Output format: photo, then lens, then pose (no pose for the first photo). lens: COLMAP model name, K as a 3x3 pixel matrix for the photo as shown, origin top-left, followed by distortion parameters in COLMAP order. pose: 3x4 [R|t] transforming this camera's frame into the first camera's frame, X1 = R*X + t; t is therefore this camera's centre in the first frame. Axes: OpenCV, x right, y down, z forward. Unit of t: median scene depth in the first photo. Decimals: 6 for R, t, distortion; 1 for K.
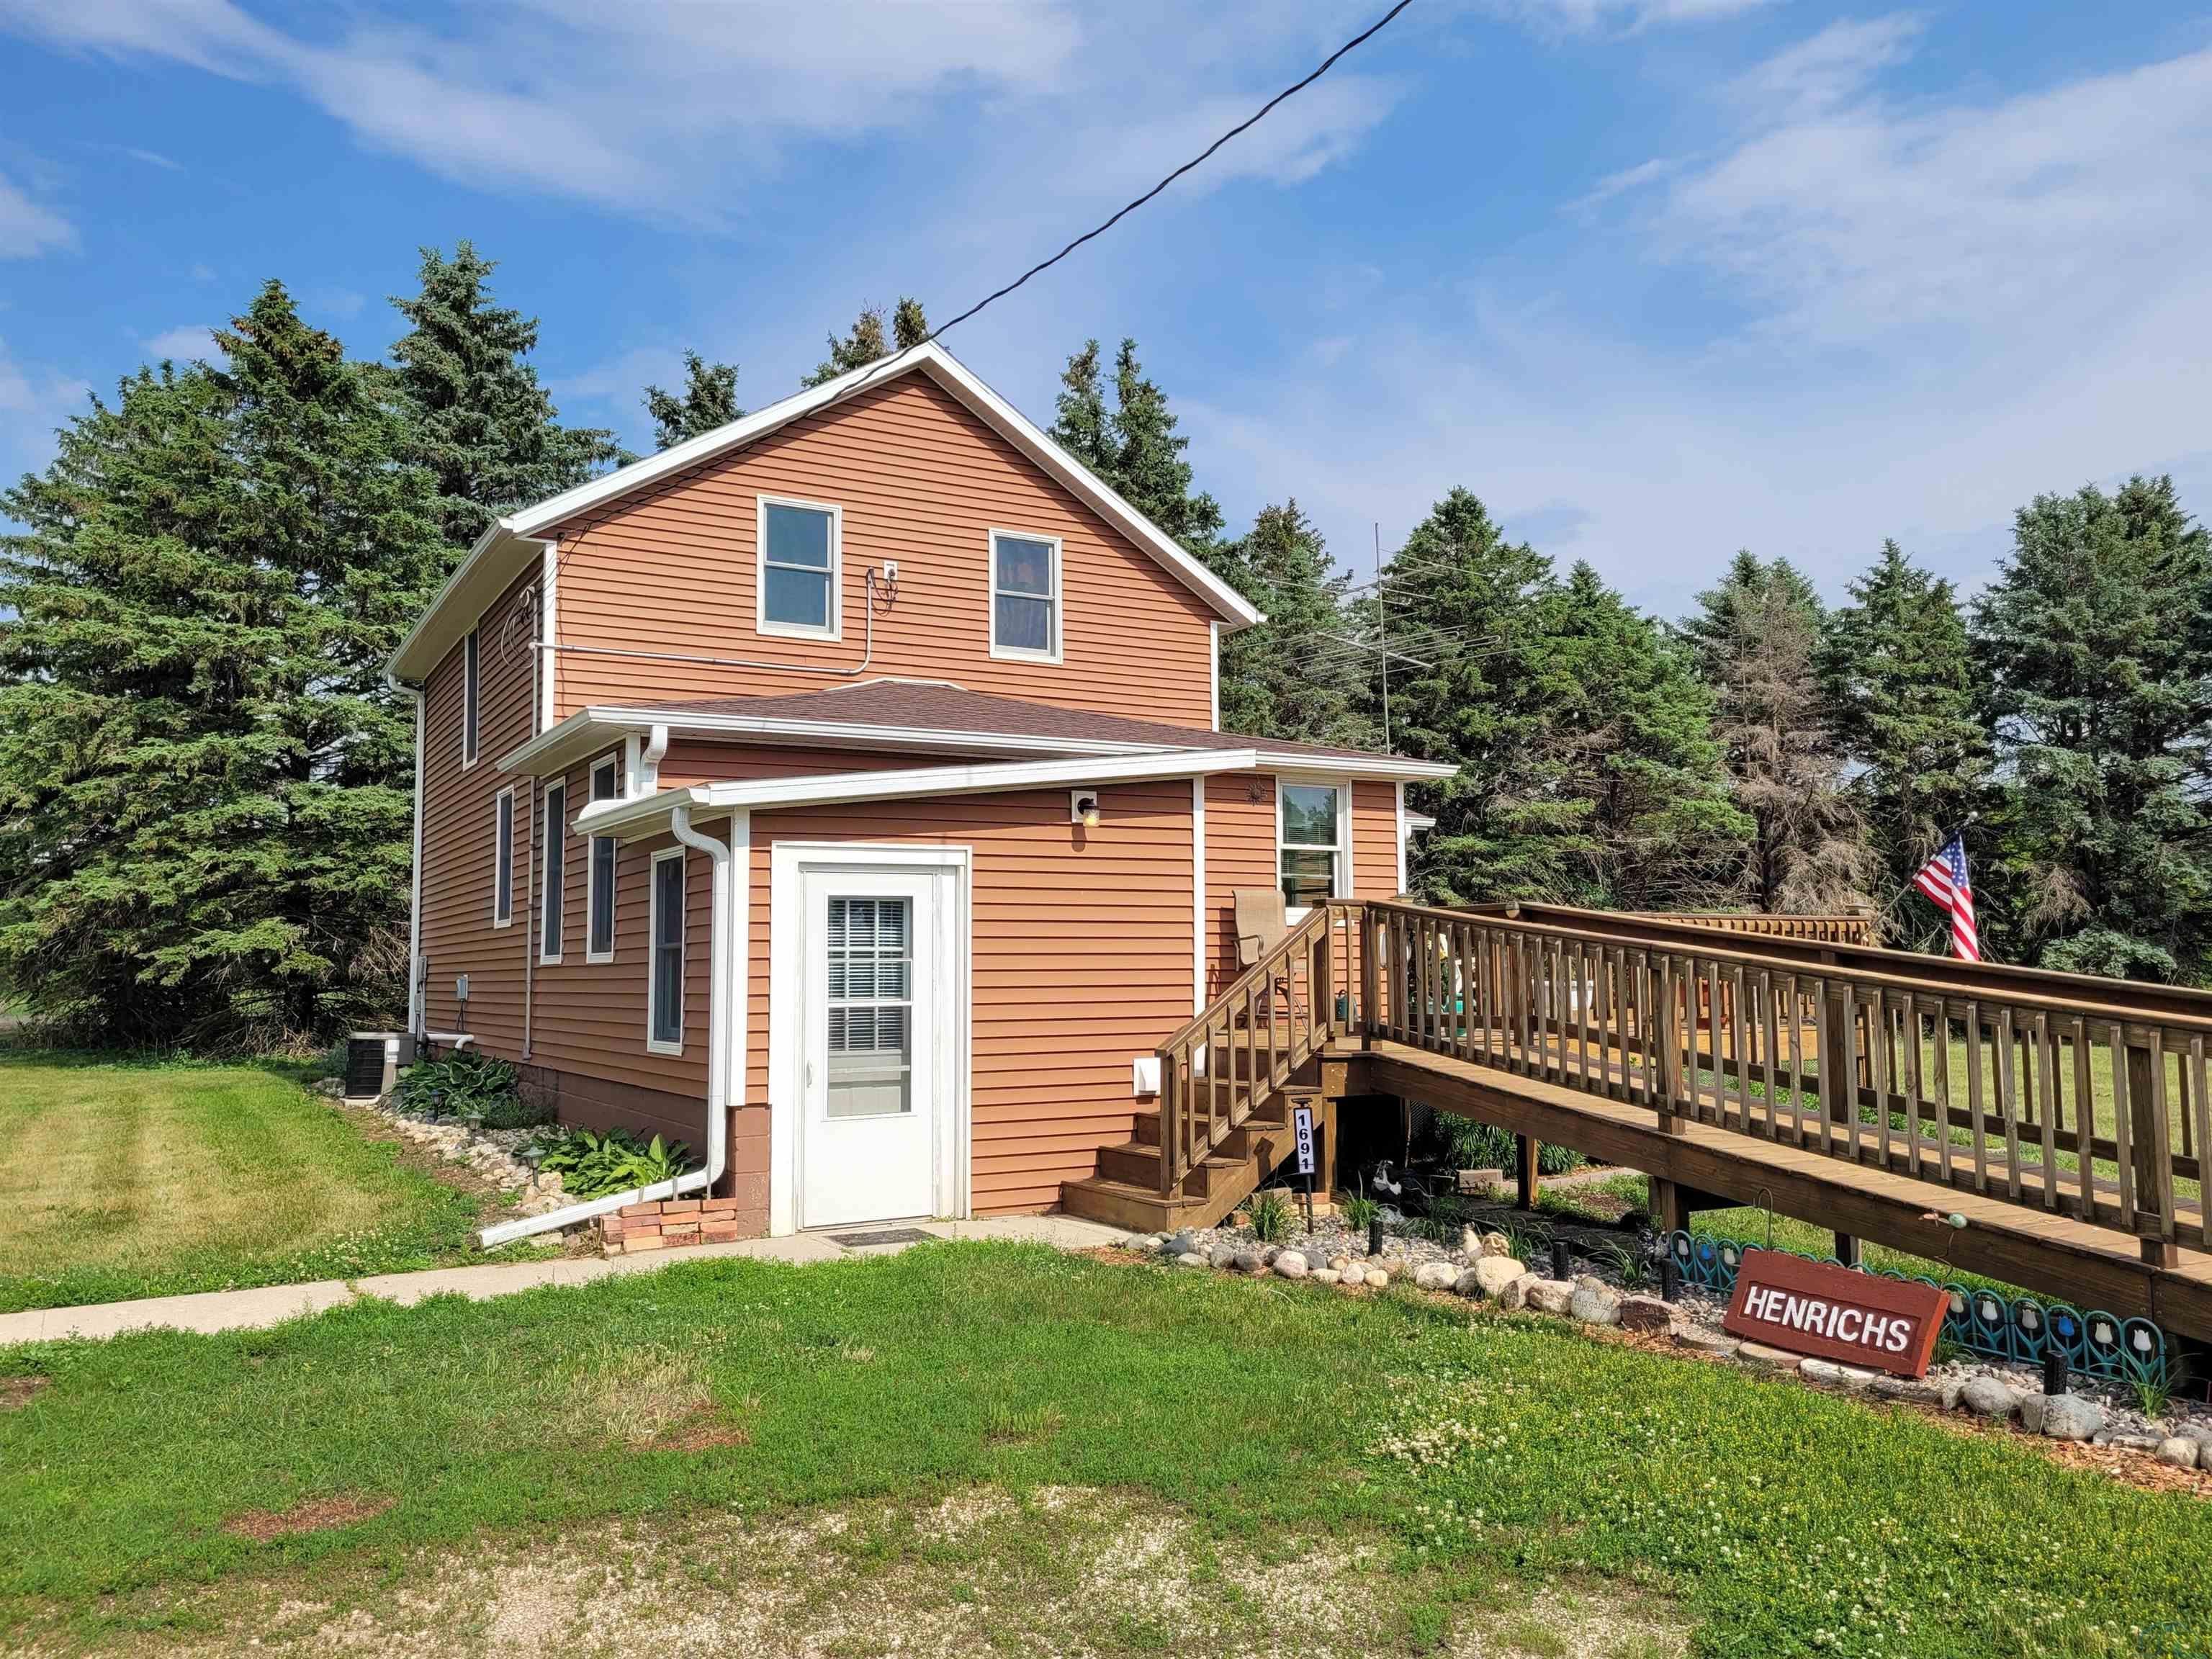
lens RADIAL K [[1665.3, 0, 1104.8], [0, 1665.3, 835.8], [0, 0, 1]] dist [0.030276, -0.002401]
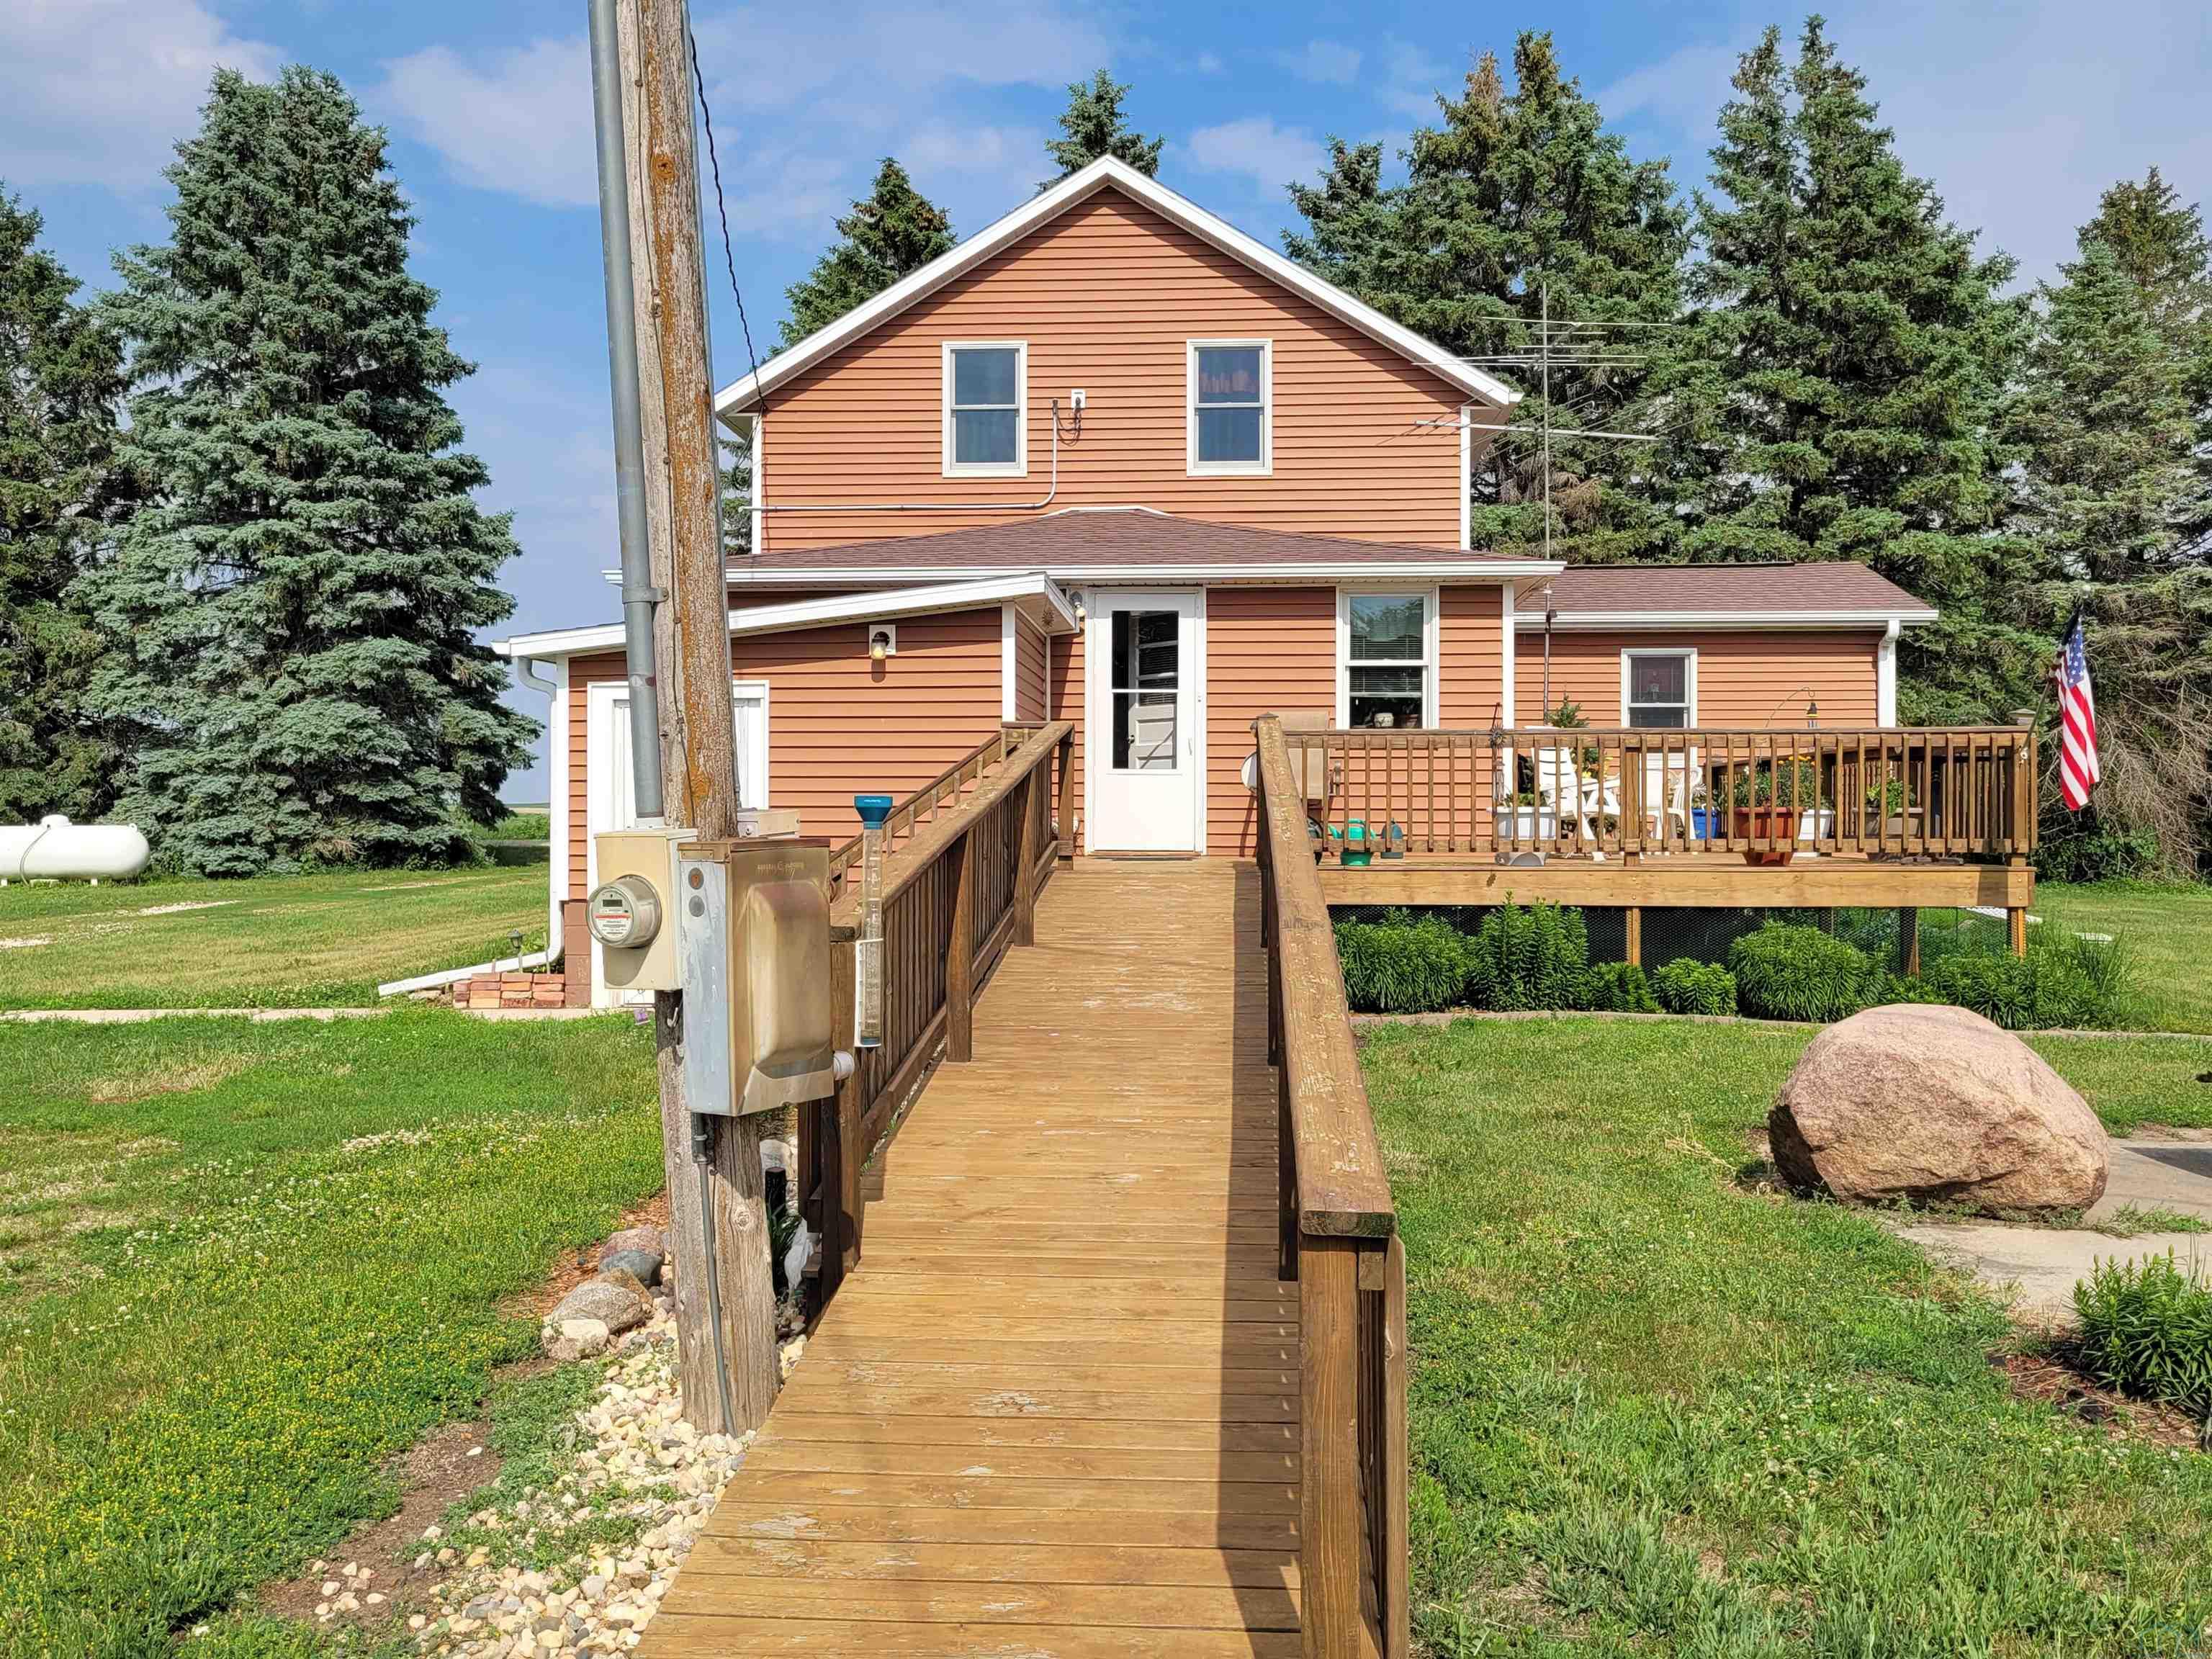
lens RADIAL K [[1917.2, 0, 1105.8], [0, 1917.2, 822.3], [0, 0, 1]] dist [0.037813, -0.004664]
pose [[0.836865, 0.008244, -0.547347, 0.526206], [0.038878, 0.996467, 0.074451, 0.009005], [0.546027, -0.083585, 0.833587, 0.027676]]
